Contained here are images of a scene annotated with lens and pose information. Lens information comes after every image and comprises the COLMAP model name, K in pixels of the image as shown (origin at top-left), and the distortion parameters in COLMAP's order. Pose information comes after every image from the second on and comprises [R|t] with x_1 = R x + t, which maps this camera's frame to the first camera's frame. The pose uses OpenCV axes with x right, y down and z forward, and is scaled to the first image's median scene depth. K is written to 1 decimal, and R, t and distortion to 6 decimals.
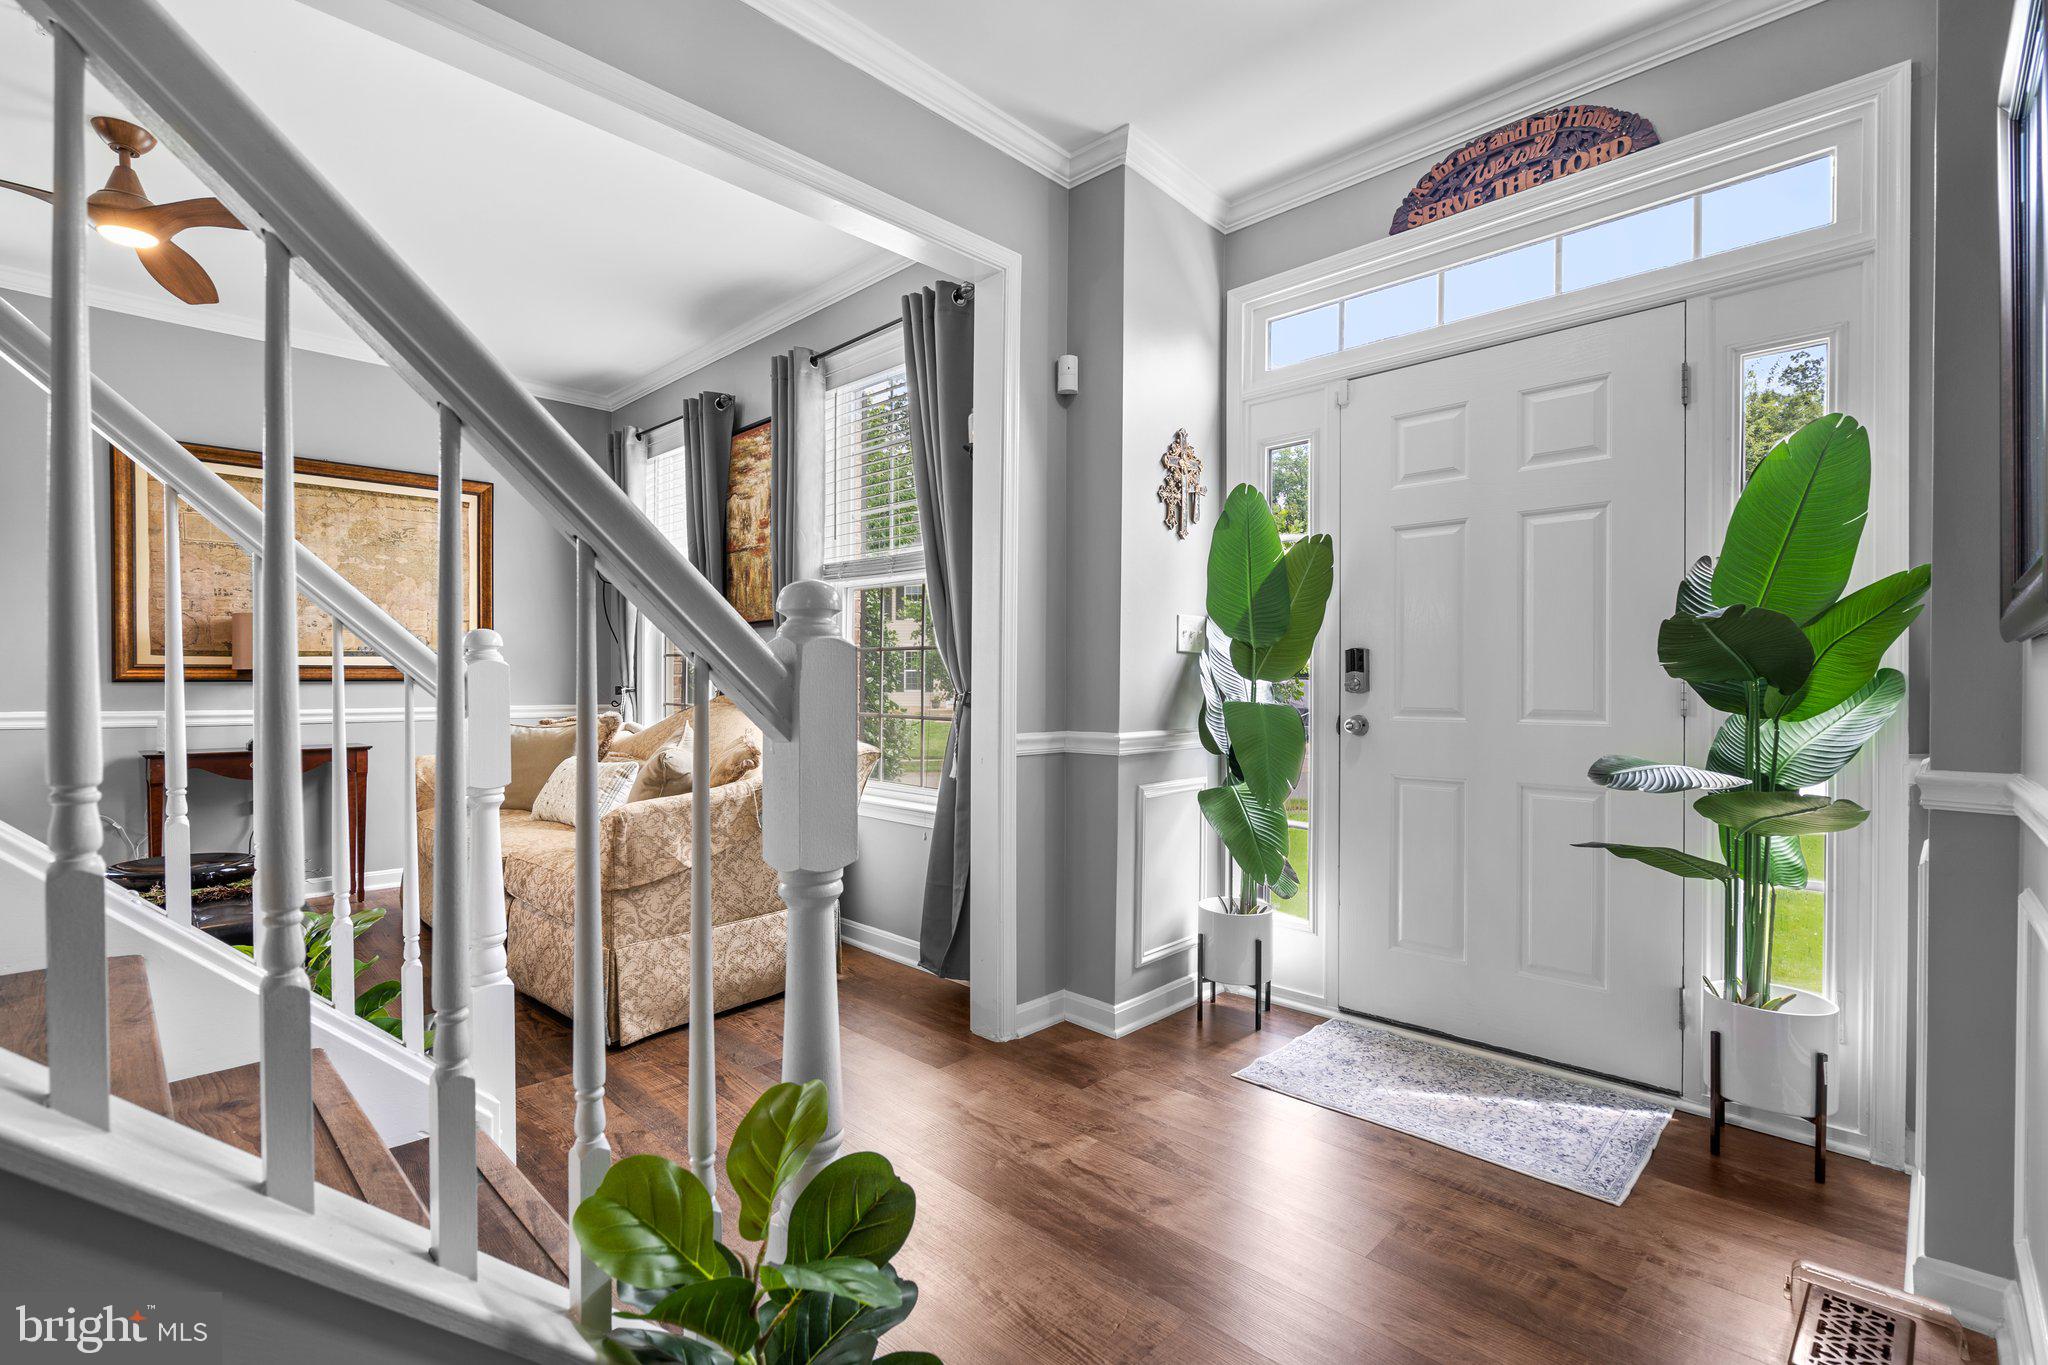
lens RADIAL K [[935.9, 0, 1030.6], [0, 935.9, 686.0], [0, 0, 1]] dist [-0.009460, 0.002810]
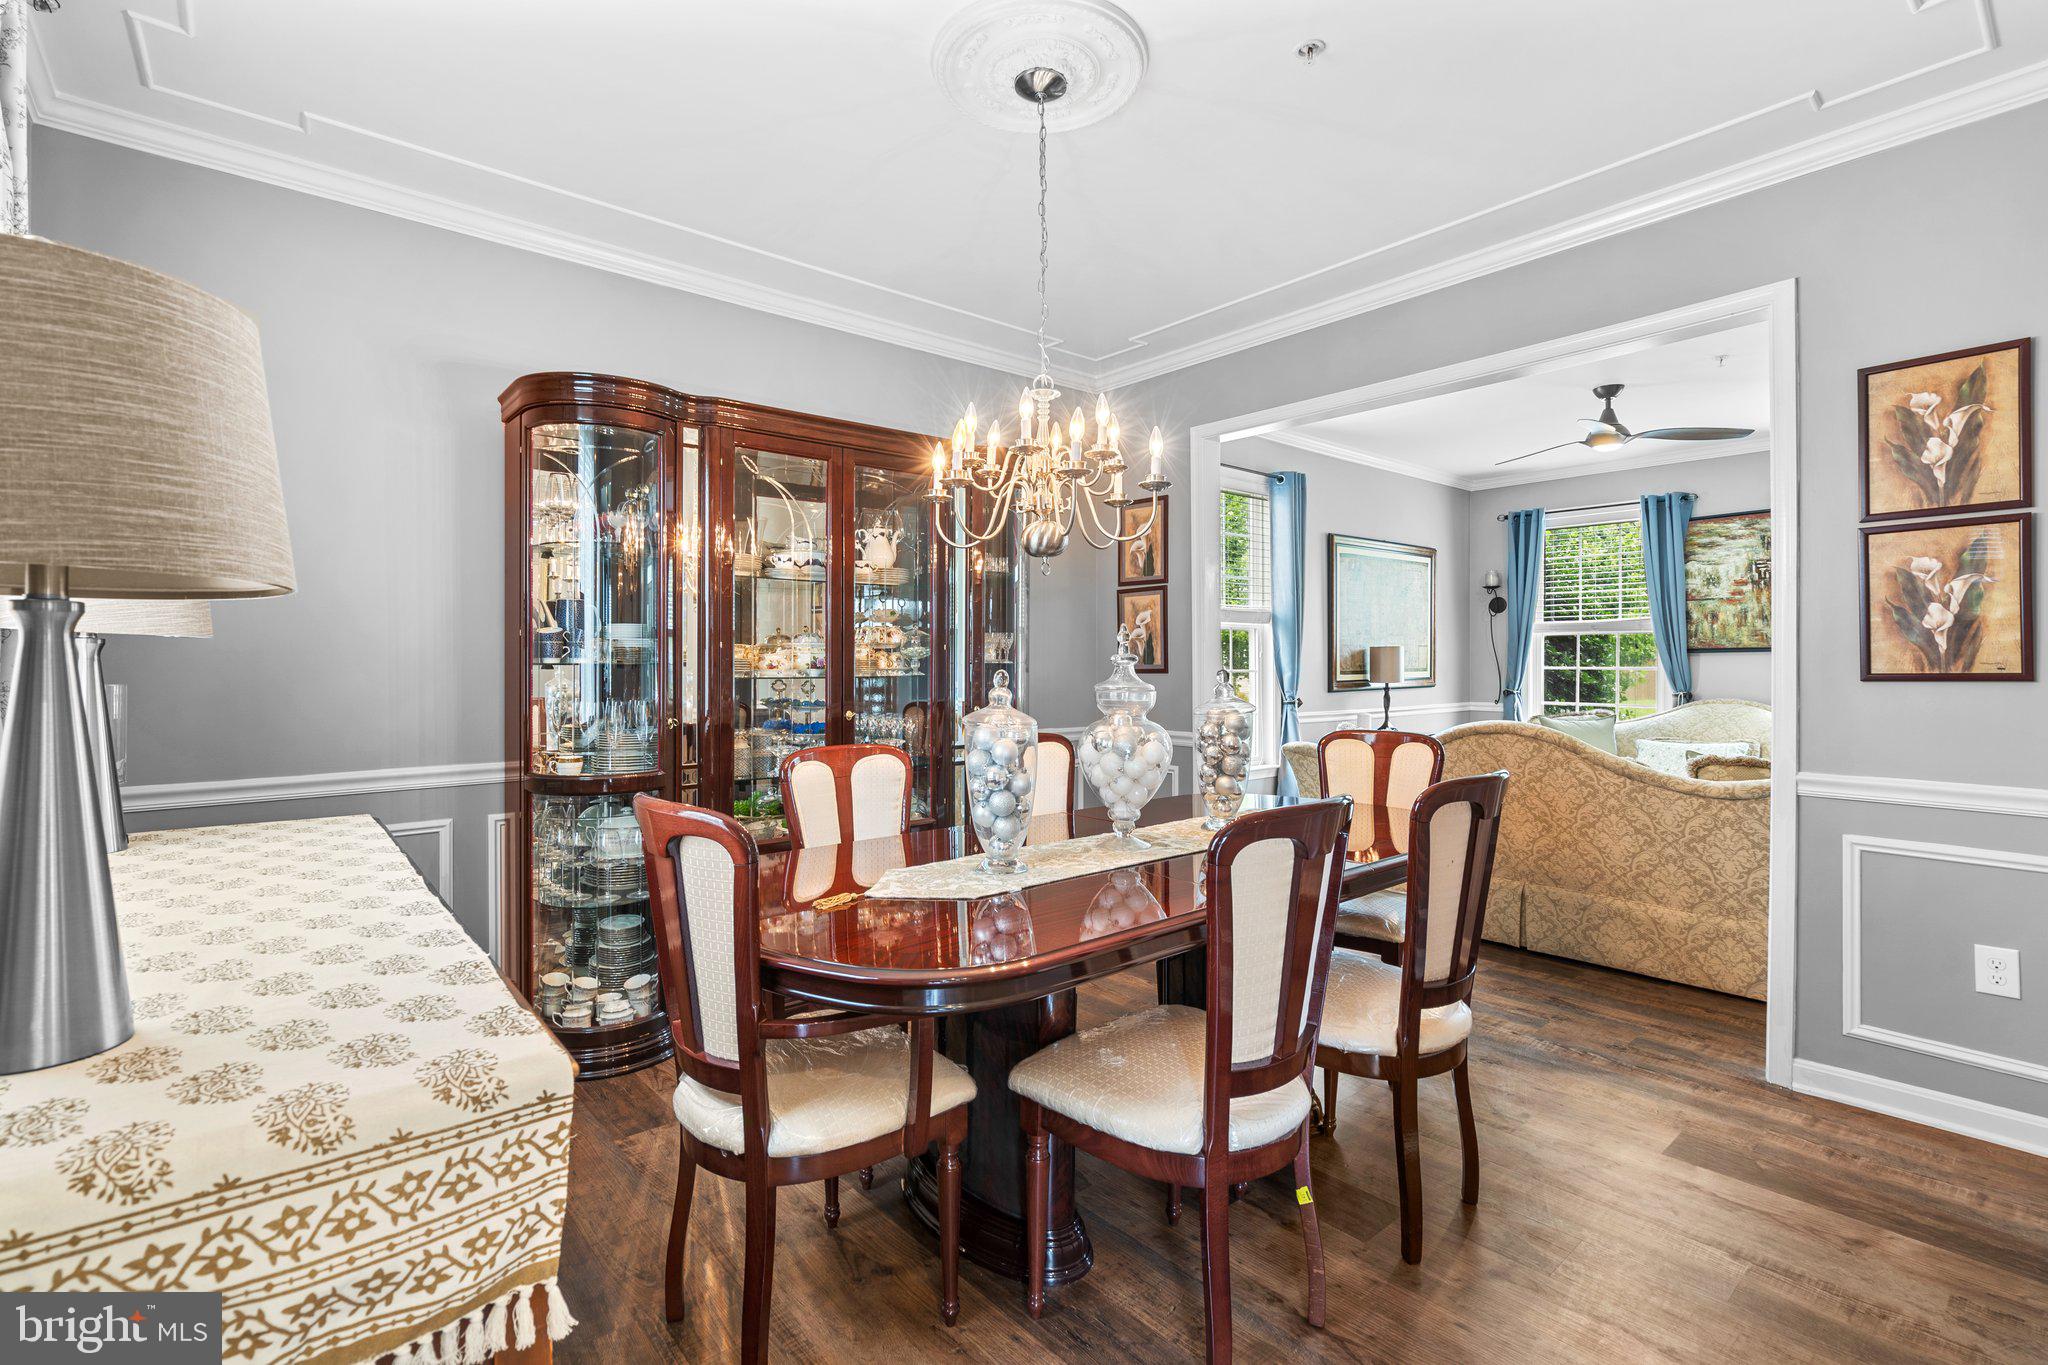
lens RADIAL K [[935.9, 0, 1018.4], [0, 935.9, 665.2], [0, 0, 1]] dist [-0.009460, 0.002810]
pose [[0.998008, -0.003964, -0.062959, -1.320763], [0.003670, 0.999982, -0.004792, -0.040200], [0.062977, 0.004551, 0.998005, -0.535753]]
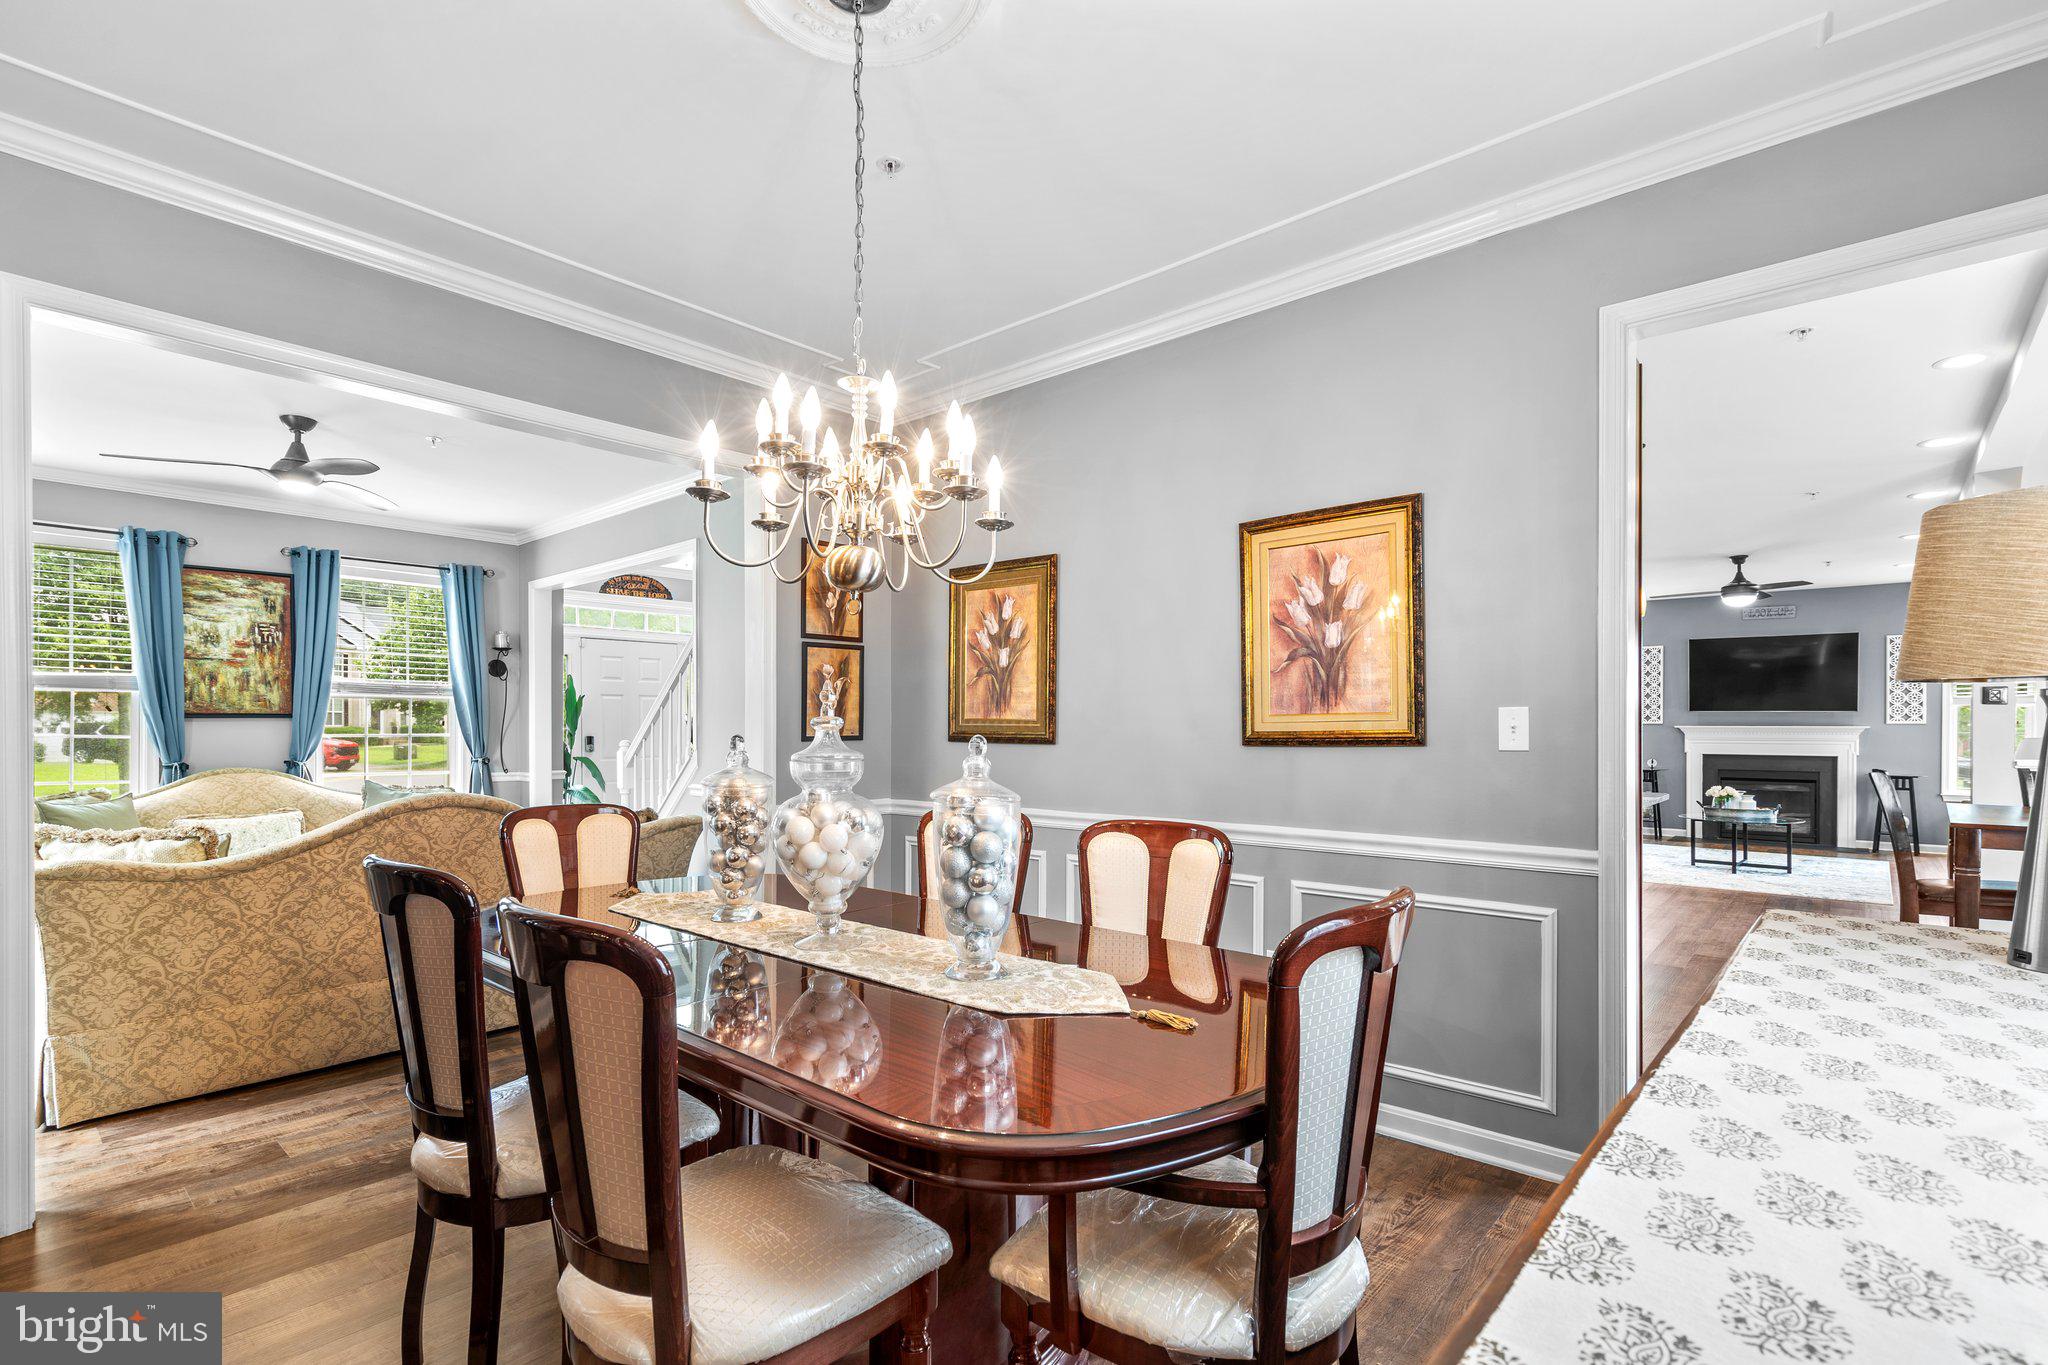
lens RADIAL K [[935.9, 0, 1024.2], [0, 935.9, 726.9], [0, 0, 1]] dist [-0.009460, 0.002810]
pose [[-0.071873, -0.000044, 0.997414, -1.743784], [0.005036, 0.999987, 0.000407, -0.044508], [-0.997401, 0.005052, -0.071872, -0.065572]]
